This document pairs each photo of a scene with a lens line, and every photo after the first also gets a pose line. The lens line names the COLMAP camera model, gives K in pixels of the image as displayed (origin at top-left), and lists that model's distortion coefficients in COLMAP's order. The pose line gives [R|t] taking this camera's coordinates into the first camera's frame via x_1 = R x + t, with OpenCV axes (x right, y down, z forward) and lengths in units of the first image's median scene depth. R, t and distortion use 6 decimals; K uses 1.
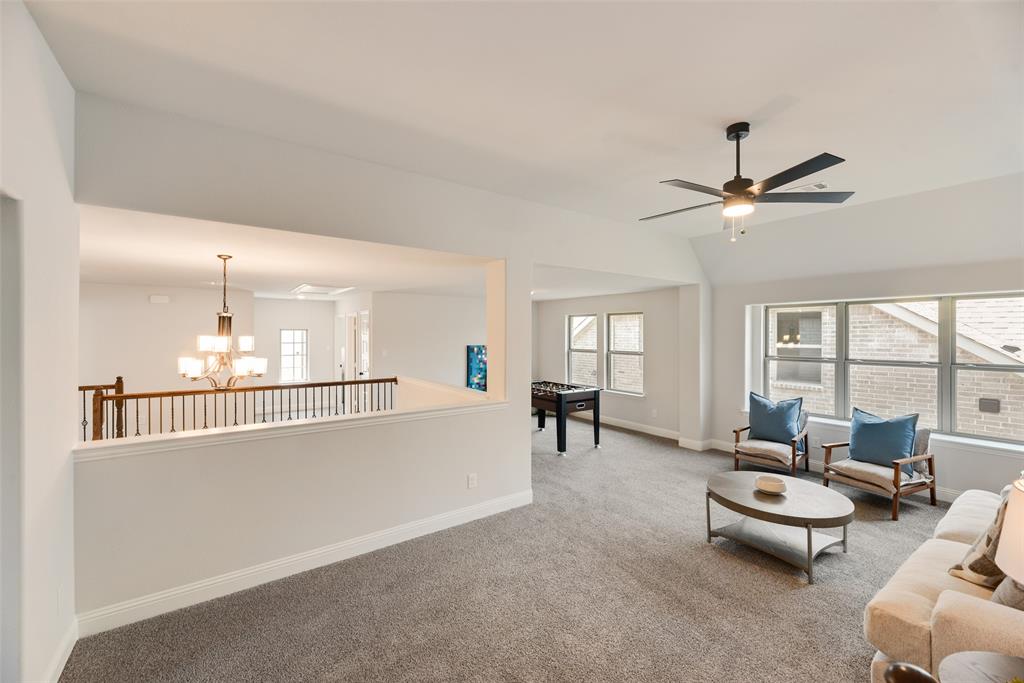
lens RADIAL K [[416.6, 0, 510.9], [0, 416.6, 335.6], [0, 0, 1]] dist [-0.001783, -0.000079]
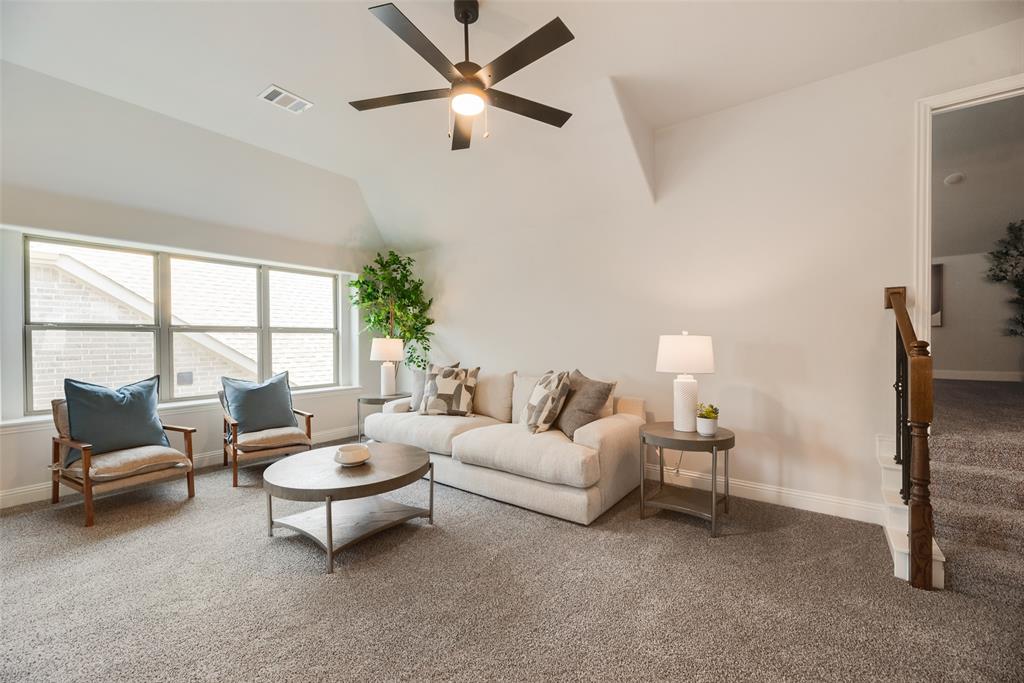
lens RADIAL K [[416.6, 0, 509.5], [0, 416.6, 342.2], [0, 0, 1]] dist [-0.001783, -0.000079]
pose [[-0.292835, -0.003386, 0.956157, -0.125668], [0.010471, 0.999922, 0.006748, 0.075873], [-0.956106, 0.011988, -0.292776, 0.513404]]
